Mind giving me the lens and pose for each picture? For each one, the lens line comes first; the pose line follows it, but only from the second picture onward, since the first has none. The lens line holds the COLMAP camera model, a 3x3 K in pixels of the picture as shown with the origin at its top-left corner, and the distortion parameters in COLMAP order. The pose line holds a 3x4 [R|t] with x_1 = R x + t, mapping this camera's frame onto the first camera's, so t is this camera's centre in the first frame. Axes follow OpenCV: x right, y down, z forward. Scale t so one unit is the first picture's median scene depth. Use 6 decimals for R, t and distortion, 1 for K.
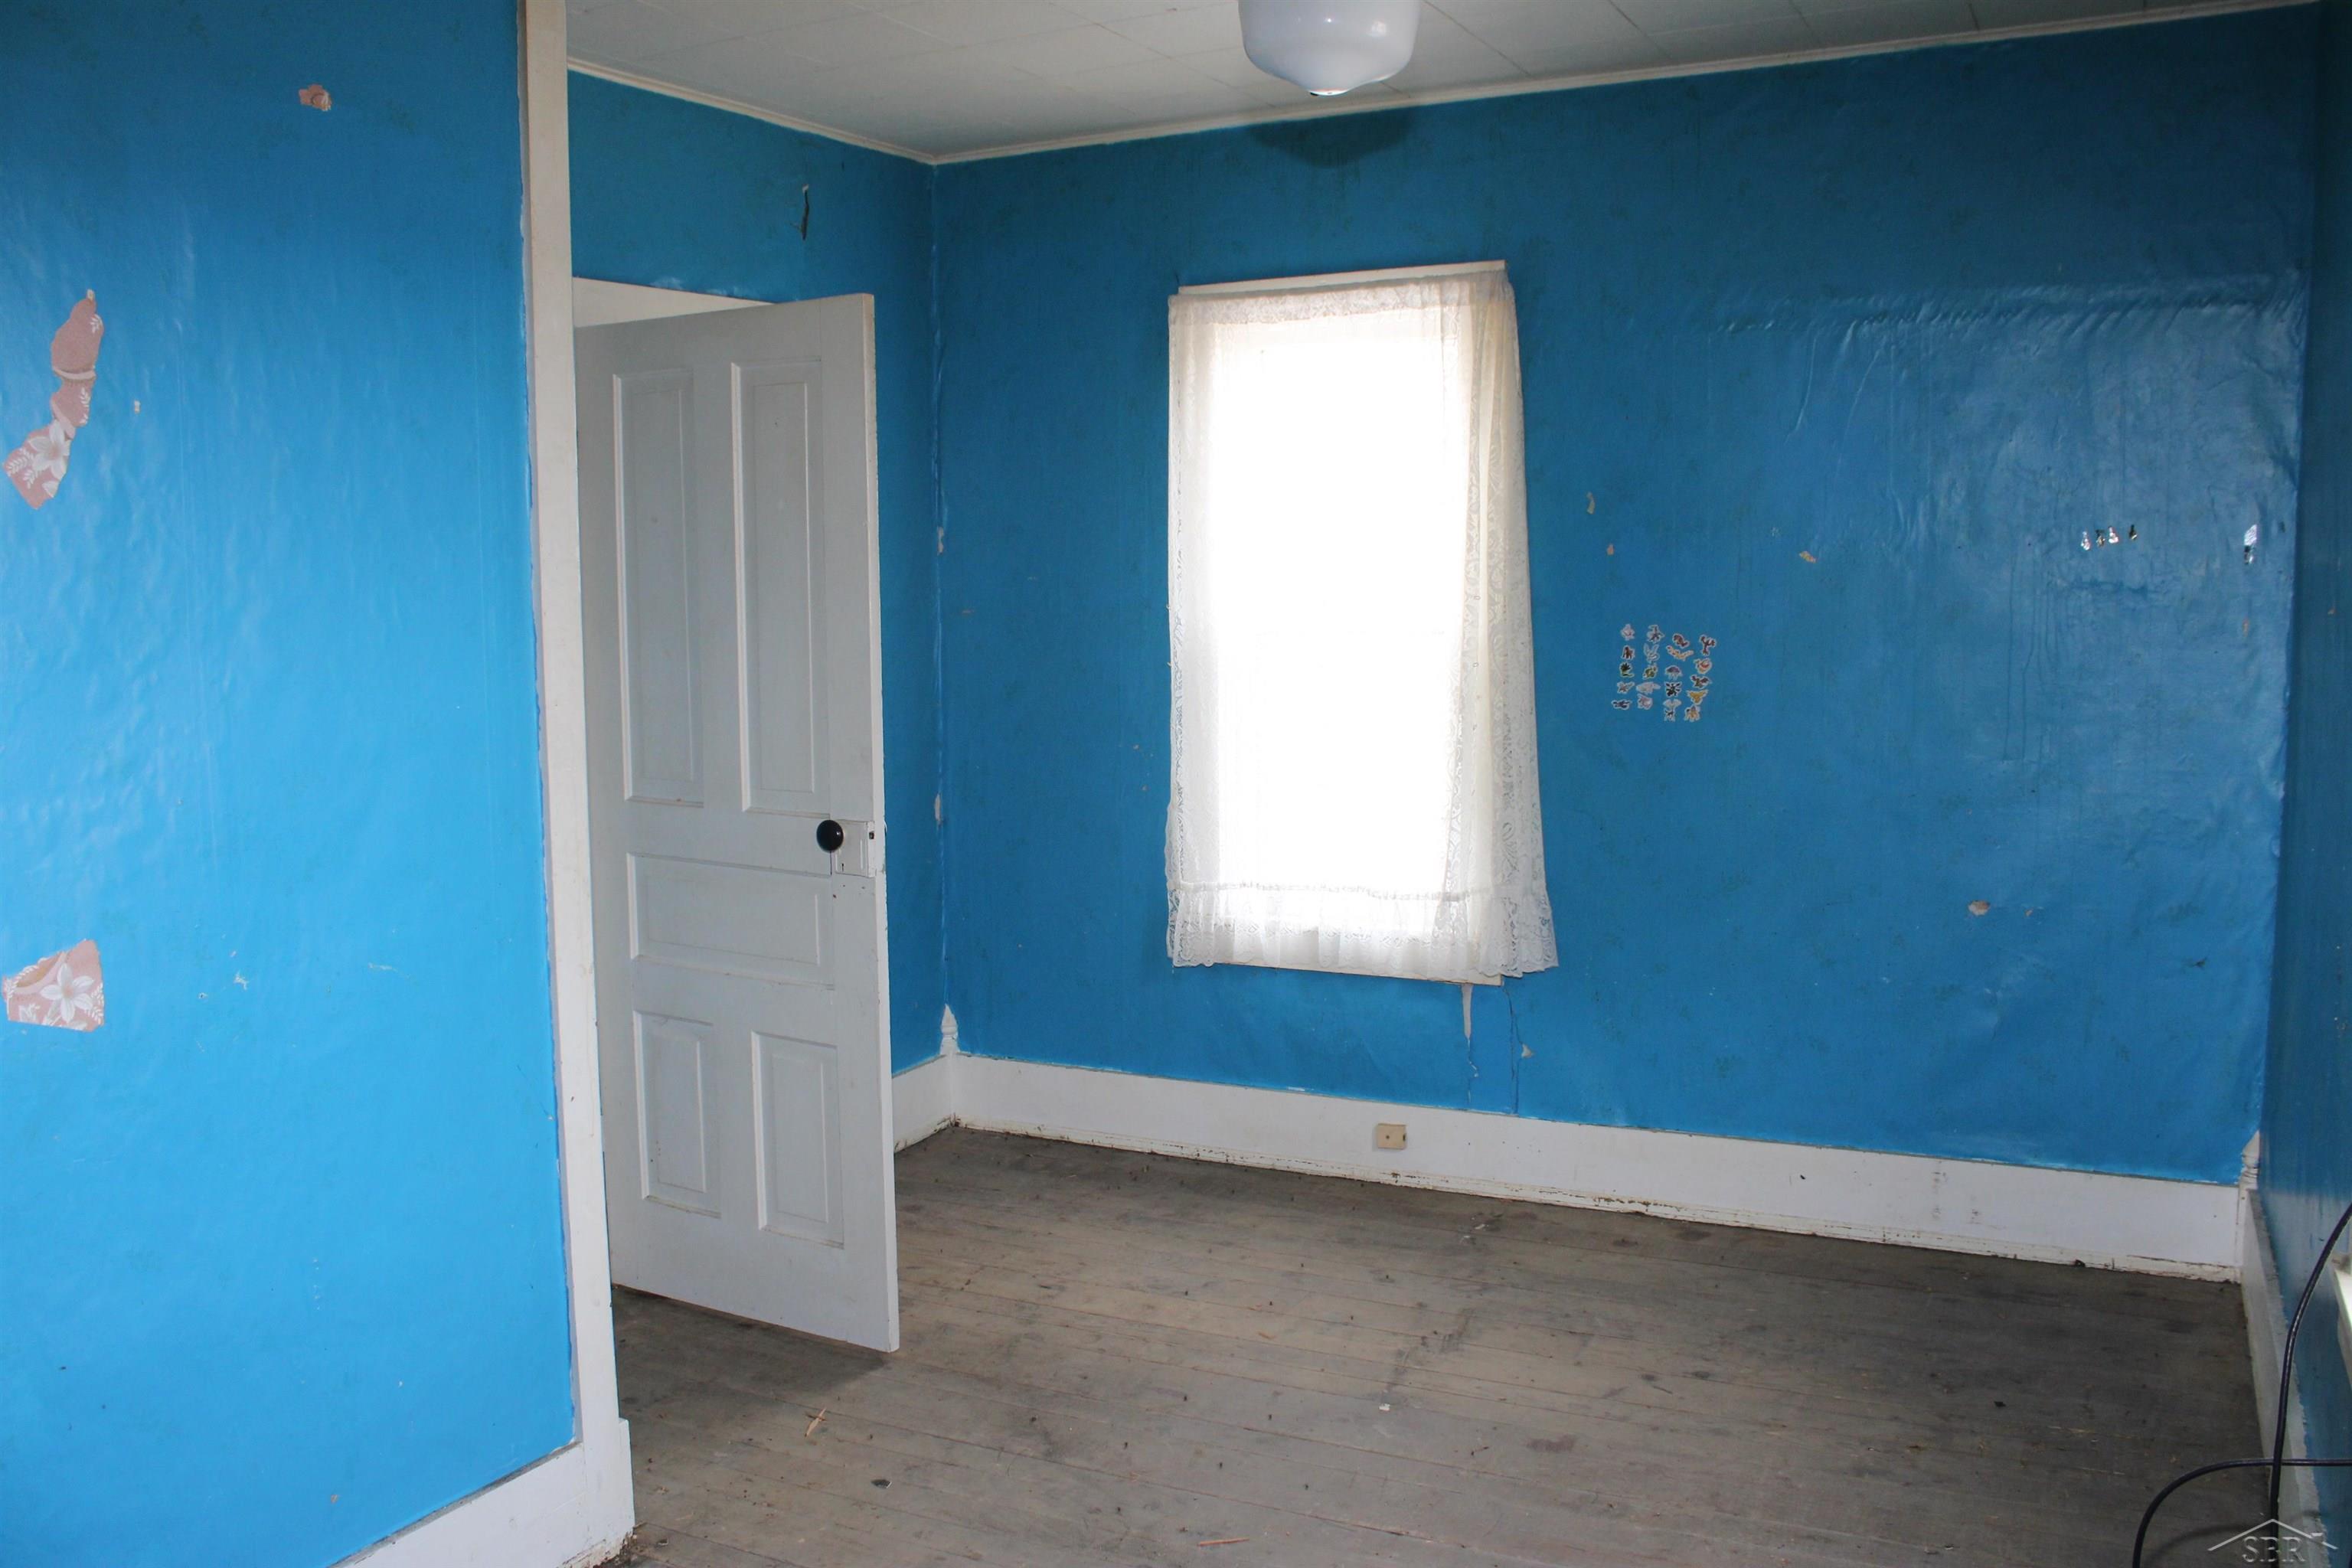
lens RADIAL K [[1974.2, 0, 1175.5], [0, 1974.2, 785.7], [0, 0, 1]] dist [-0.139498, 0.103438]
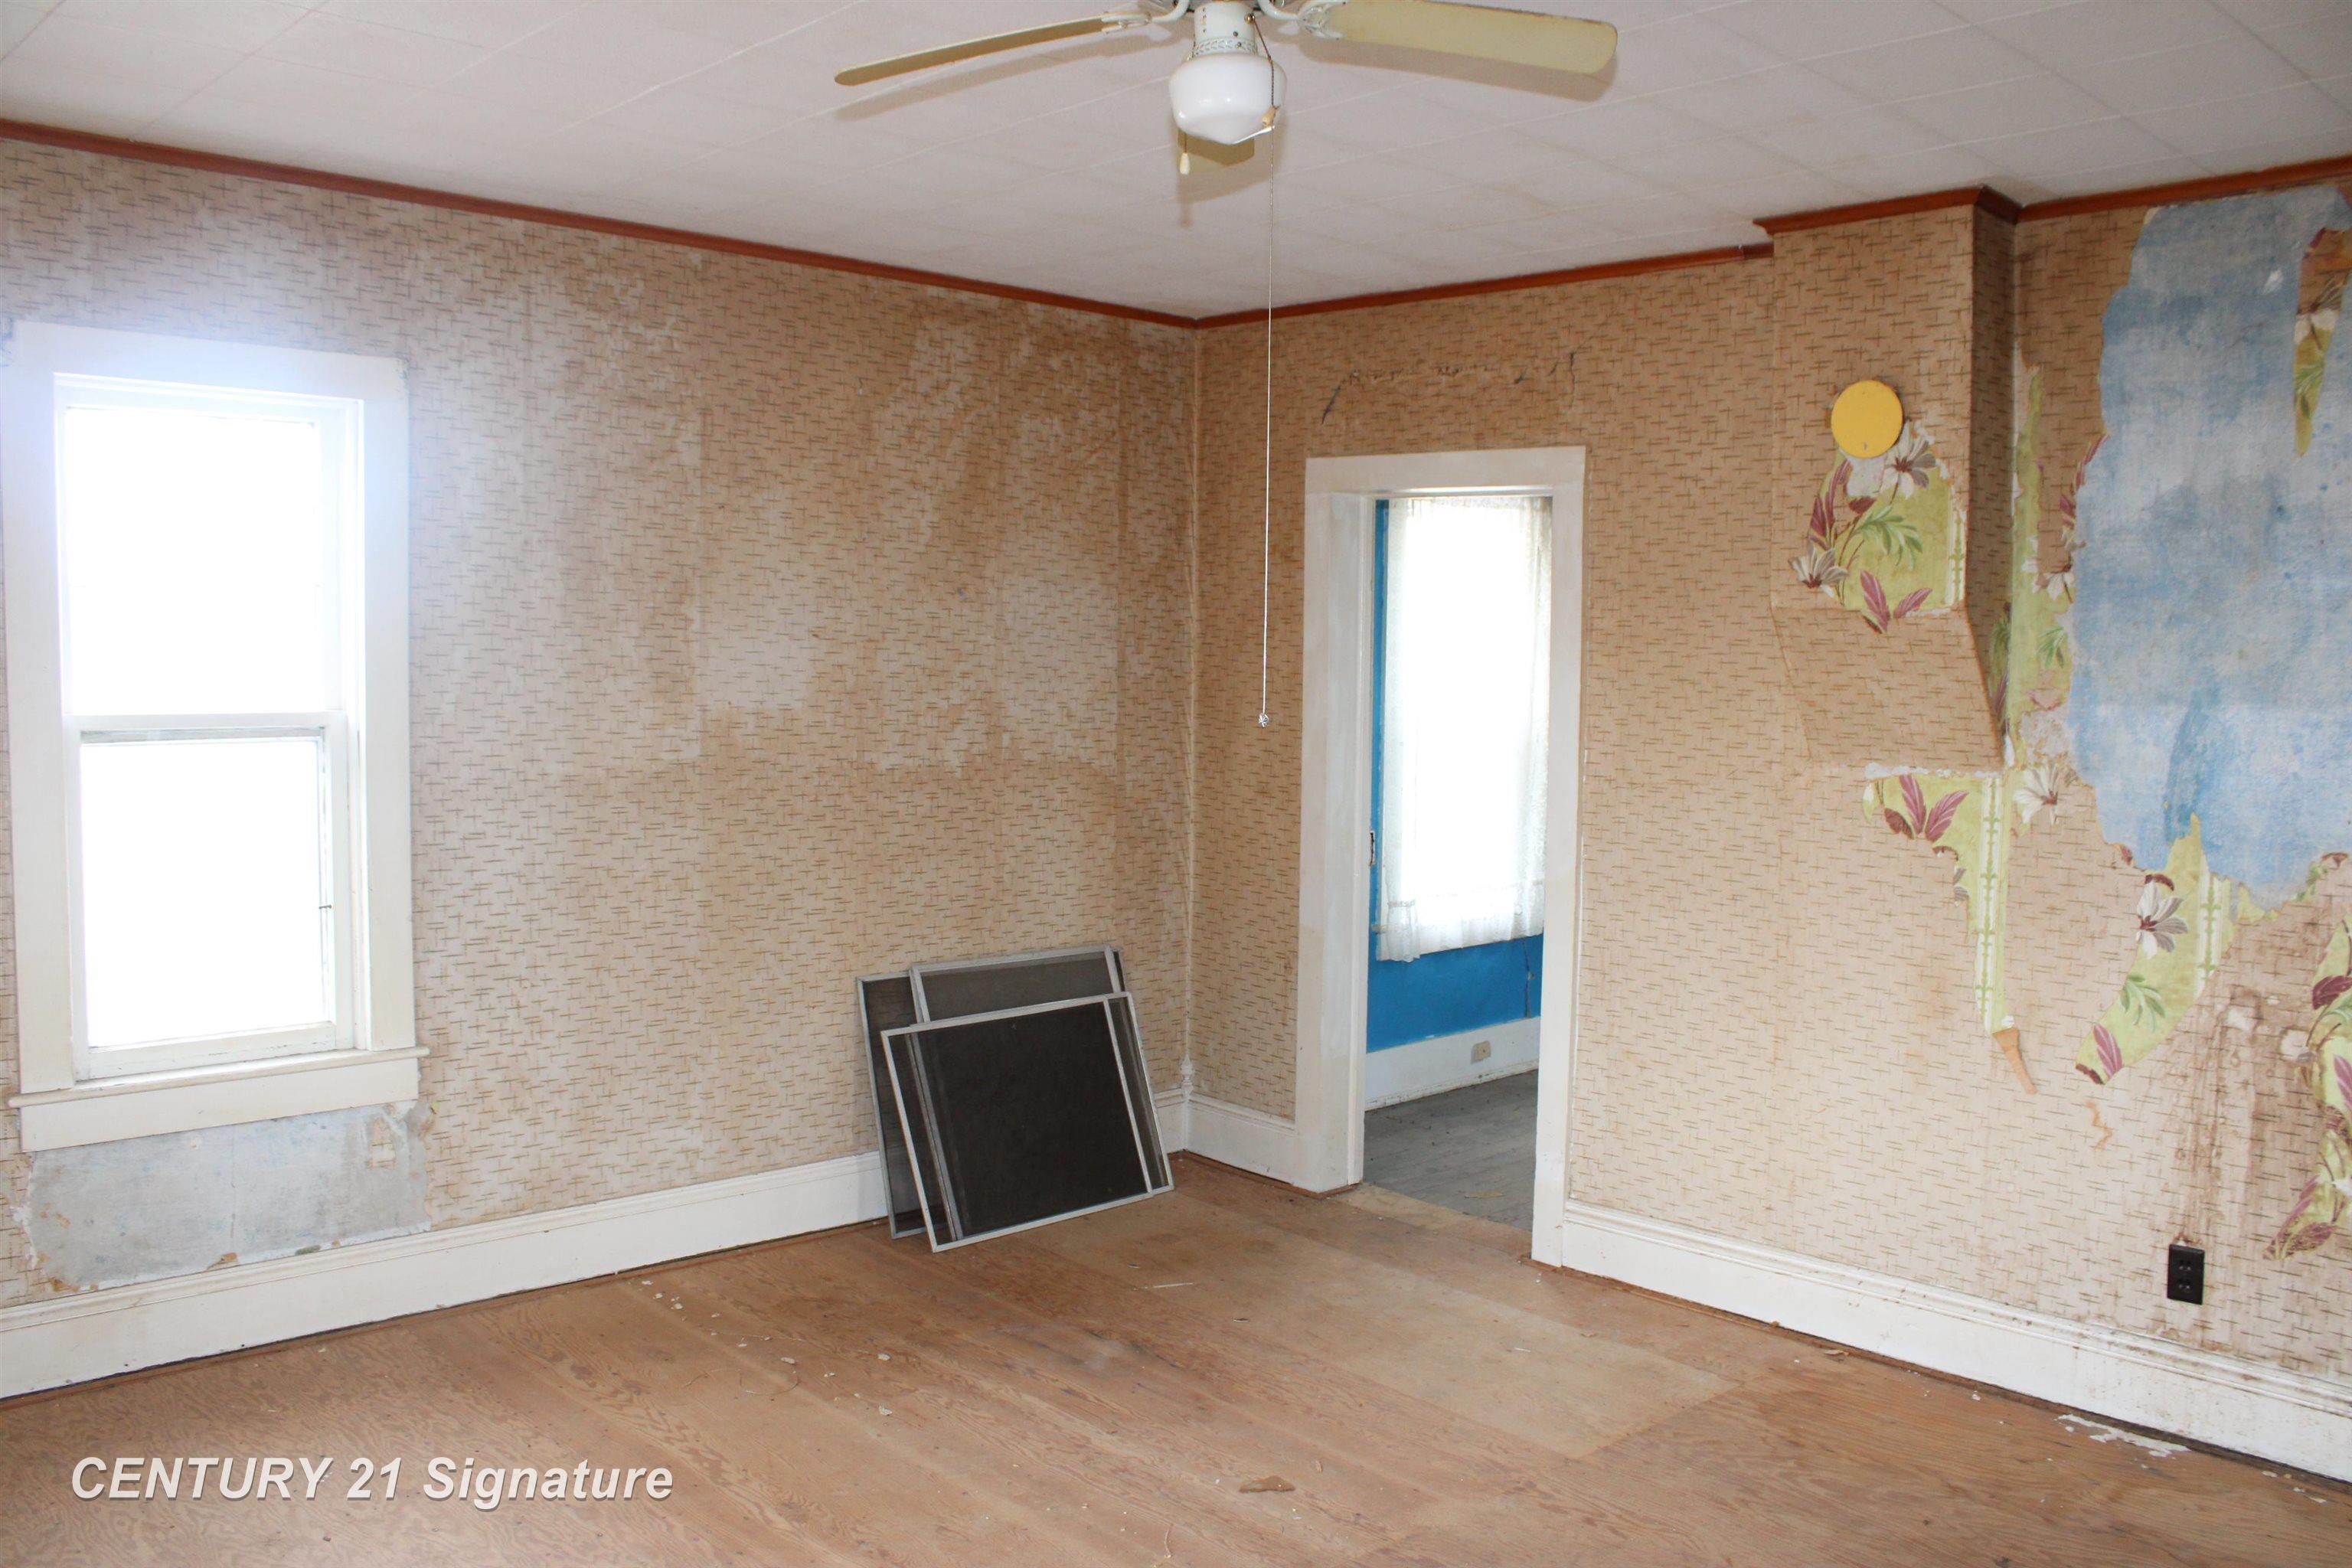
lens RADIAL K [[1974.2, 0, 1174.1], [0, 1974.2, 784.7], [0, 0, 1]] dist [-0.139498, 0.103438]
pose [[0.337600, -0.046618, 0.940135, -1.371059], [0.086348, 0.996095, 0.018386, -0.072036], [-0.937321, 0.074971, 0.340307, 0.694324]]
